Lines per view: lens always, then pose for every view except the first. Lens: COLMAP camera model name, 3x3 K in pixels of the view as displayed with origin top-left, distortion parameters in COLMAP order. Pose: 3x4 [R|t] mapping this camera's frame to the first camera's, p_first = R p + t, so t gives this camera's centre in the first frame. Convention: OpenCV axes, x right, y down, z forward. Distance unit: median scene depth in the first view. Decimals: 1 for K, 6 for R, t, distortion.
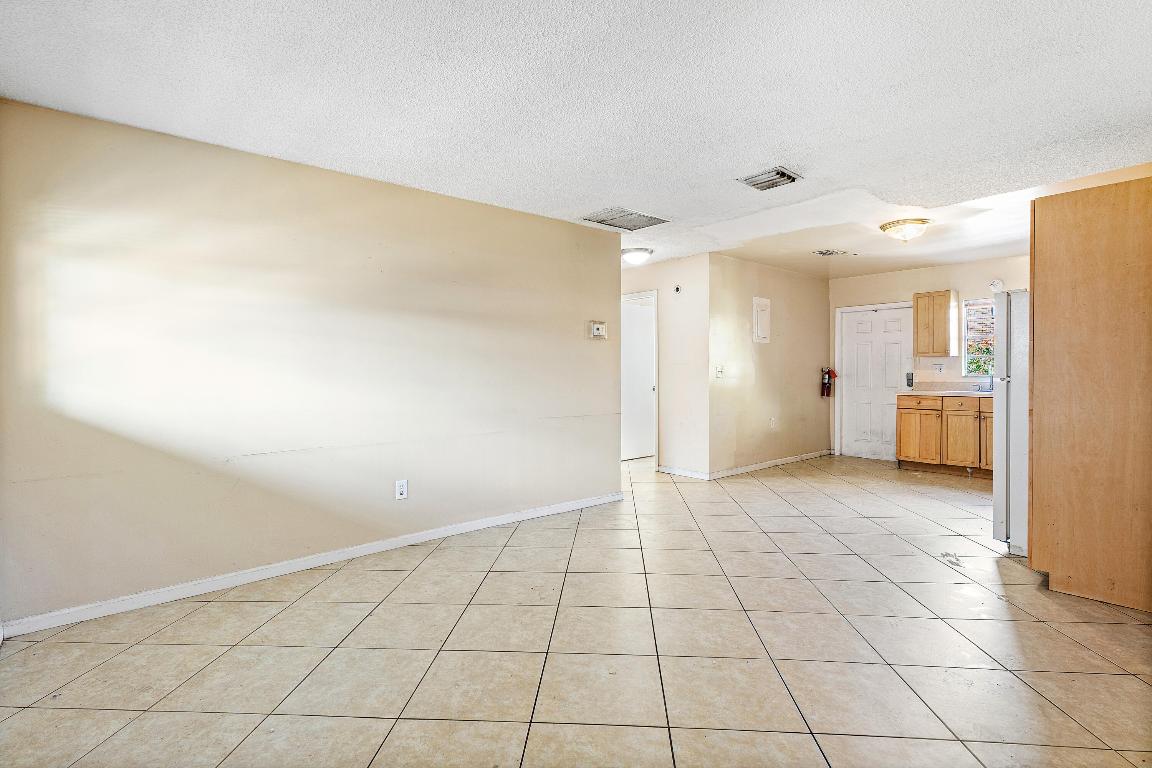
lens RADIAL K [[550.7, 0, 570.1], [0, 550.7, 367.7], [0, 0, 1]] dist [-0.000561, -0.000529]
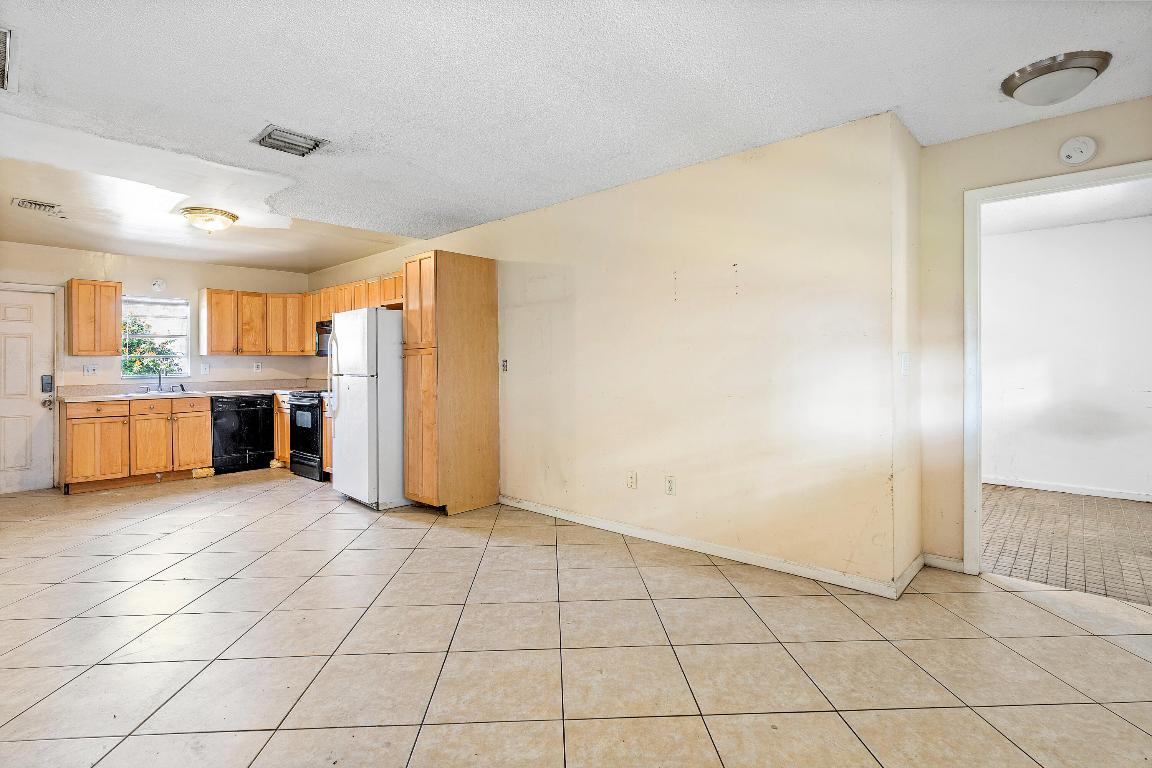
lens RADIAL K [[550.7, 0, 570.1], [0, 550.7, 367.7], [0, 0, 1]] dist [-0.000561, -0.000529]
pose [[-0.091232, 0.010536, 0.995774, -0.286325], [0.001302, 0.999944, -0.010461, 0.008888], [-0.995829, 0.000342, -0.091240, 0.365021]]
